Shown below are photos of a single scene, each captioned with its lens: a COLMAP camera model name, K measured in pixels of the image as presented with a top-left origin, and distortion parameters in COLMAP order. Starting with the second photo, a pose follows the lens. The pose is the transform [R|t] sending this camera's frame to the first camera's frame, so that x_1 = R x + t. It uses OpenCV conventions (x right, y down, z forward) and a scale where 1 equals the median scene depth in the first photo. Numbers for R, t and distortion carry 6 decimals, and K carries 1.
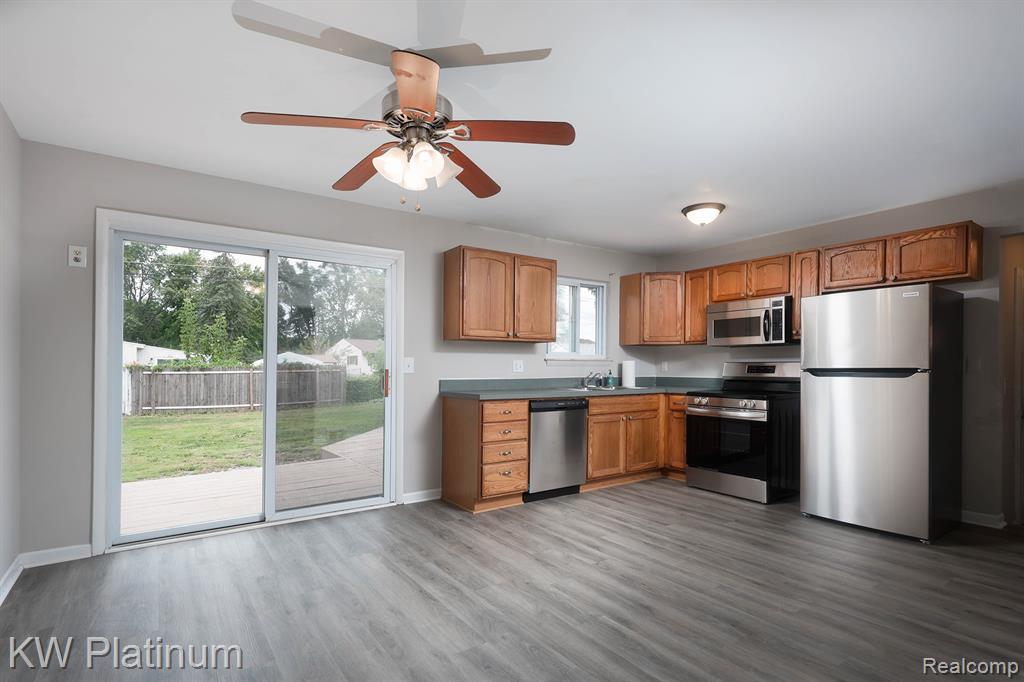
lens RADIAL K [[485.2, 0, 522.2], [0, 485.2, 364.7], [0, 0, 1]] dist [-0.001011, 0.000277]
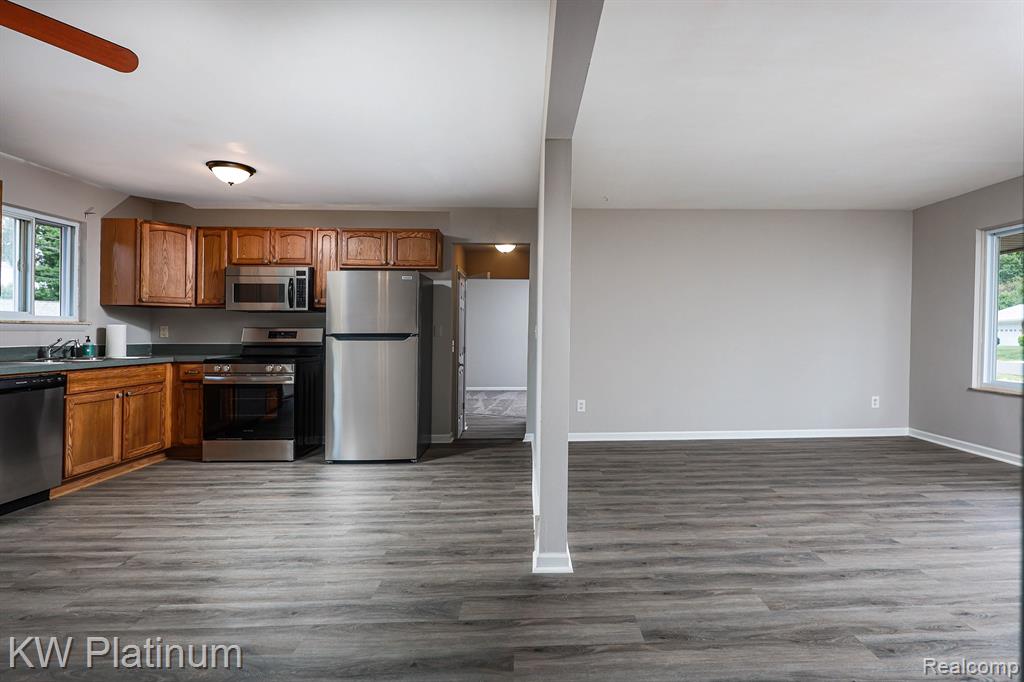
lens RADIAL K [[485.2, 0, 507.6], [0, 485.2, 346.5], [0, 0, 1]] dist [-0.001011, 0.000277]
pose [[0.609146, -0.021100, 0.792777, -0.049350], [-0.004868, 0.999528, 0.030344, 0.000883], [-0.793043, -0.022343, 0.608756, -0.018661]]
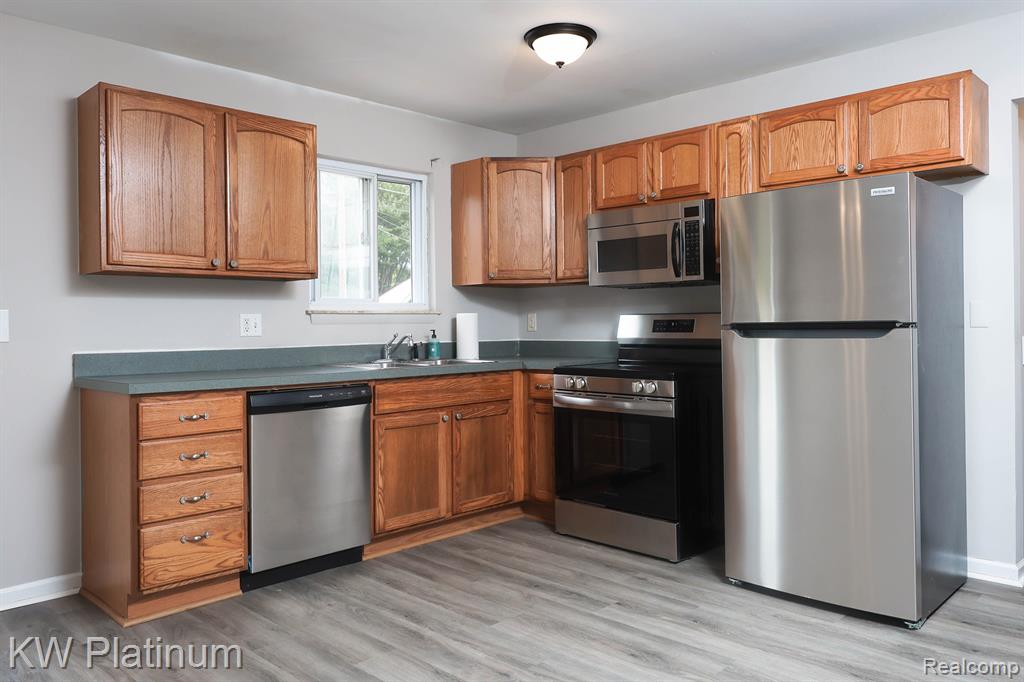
lens RADIAL K [[826.4, 0, 507.7], [0, 826.4, 309.7], [0, 0, 1]] dist [0.000486, -0.008045]
pose [[0.975385, -0.006632, 0.220408, 0.093759], [0.009730, 0.999869, -0.012972, 0.000921], [-0.220293, 0.014797, 0.975321, 0.089709]]
